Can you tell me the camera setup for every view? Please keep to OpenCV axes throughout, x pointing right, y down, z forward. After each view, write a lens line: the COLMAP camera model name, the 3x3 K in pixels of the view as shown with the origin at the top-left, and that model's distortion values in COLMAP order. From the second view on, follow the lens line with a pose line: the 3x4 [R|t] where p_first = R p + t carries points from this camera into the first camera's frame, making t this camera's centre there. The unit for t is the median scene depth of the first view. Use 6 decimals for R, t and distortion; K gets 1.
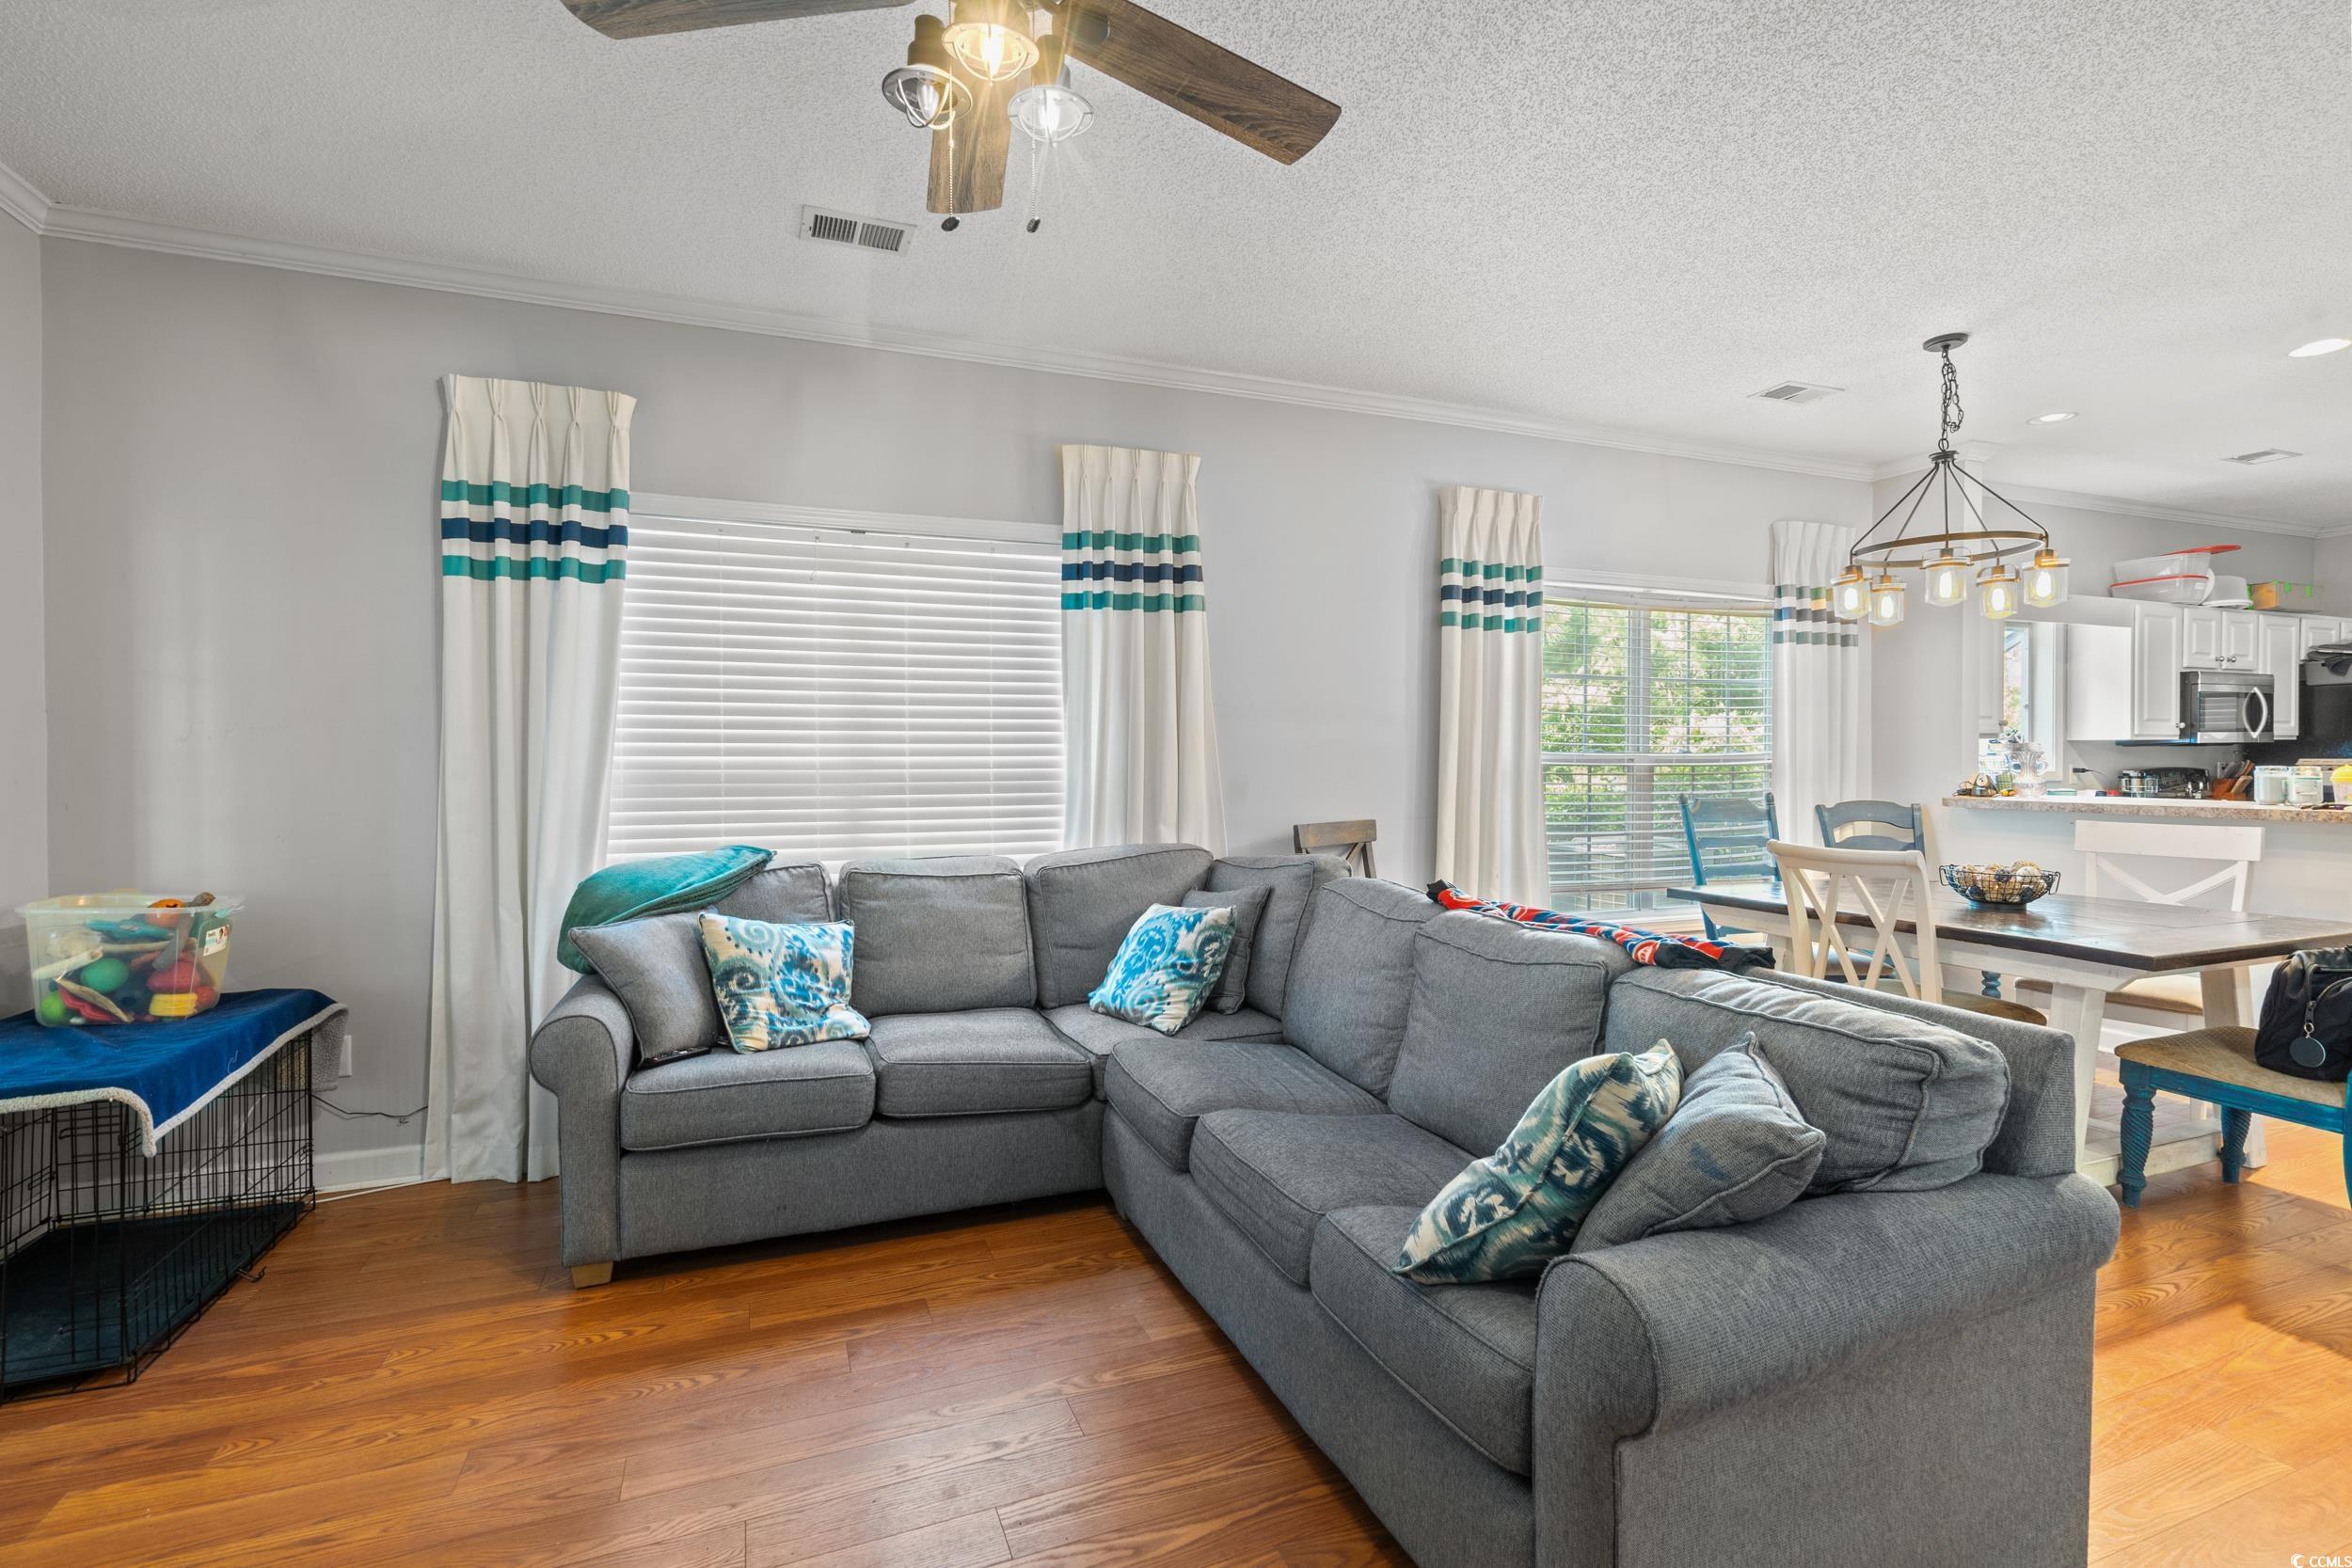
lens RADIAL K [[1082.2, 0, 1159.8], [0, 1082.2, 770.4], [0, 0, 1]] dist [-0.005718, 0.004167]
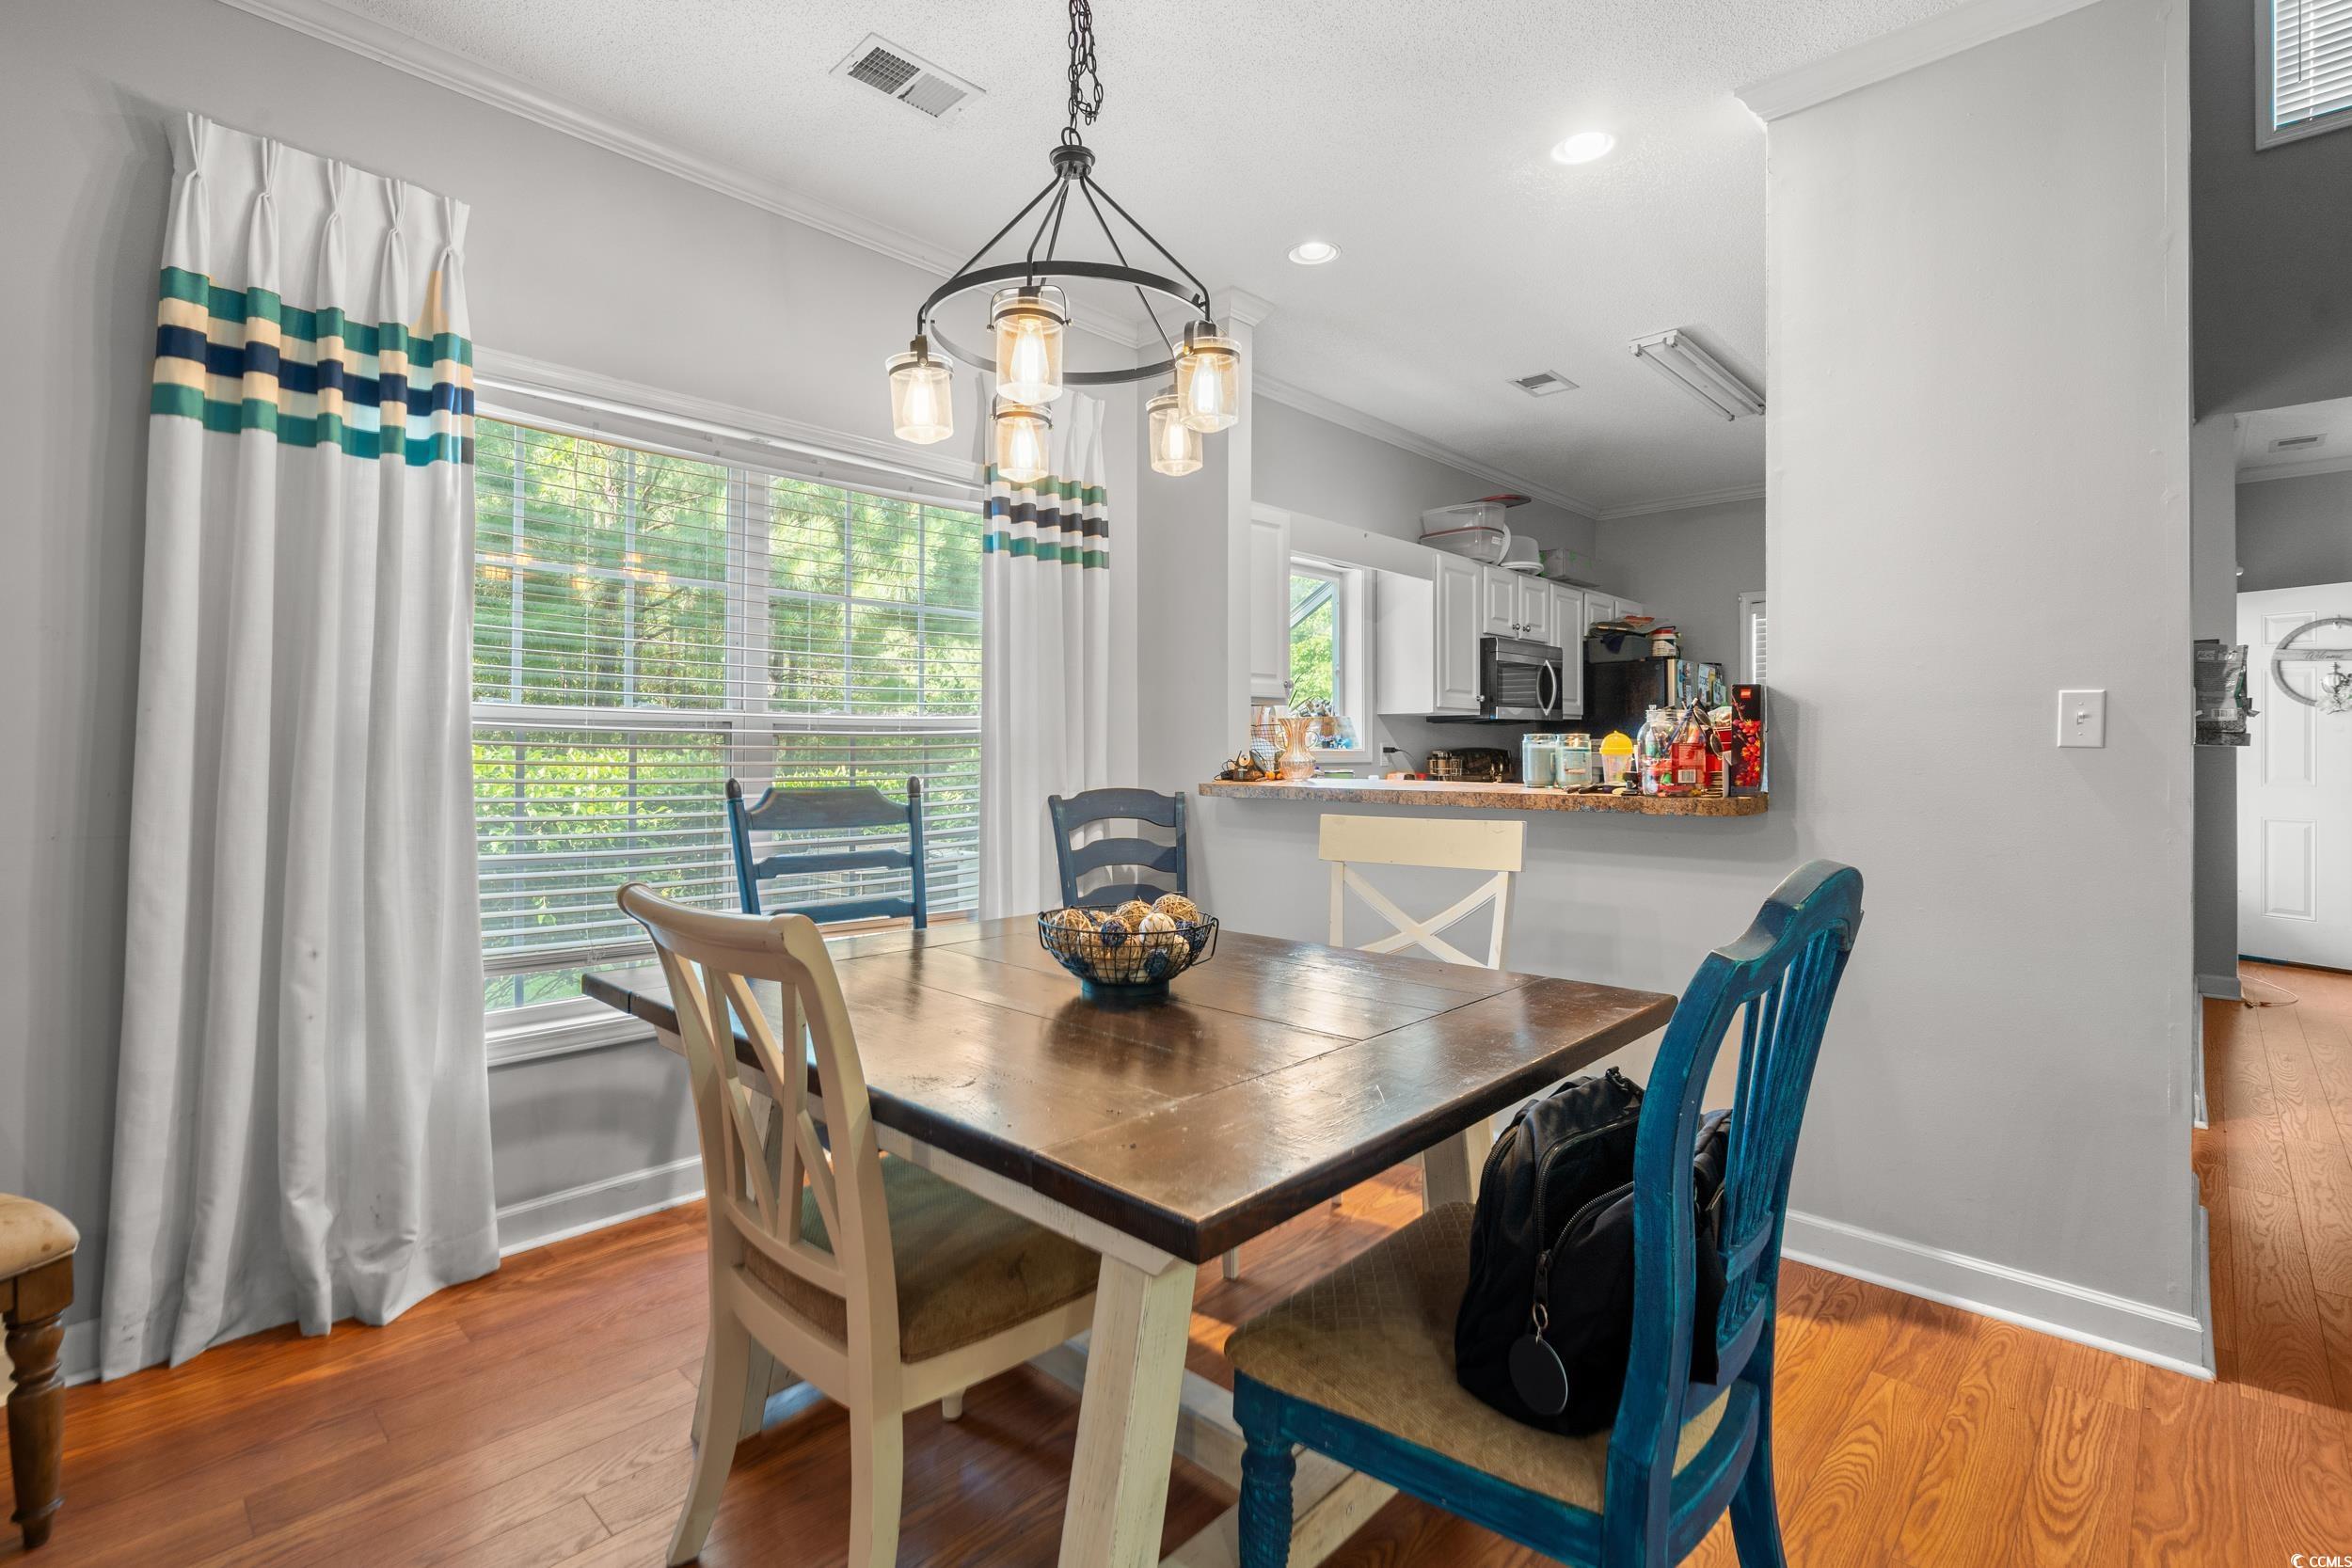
lens RADIAL K [[1082.2, 0, 1162.2], [0, 1082.2, 748.0], [0, 0, 1]] dist [-0.005718, 0.004167]
pose [[0.909849, 0.003439, 0.414926, 0.443954], [0.002991, 0.999885, -0.014845, 0.013745], [-0.414929, 0.014748, 0.909734, 0.397757]]
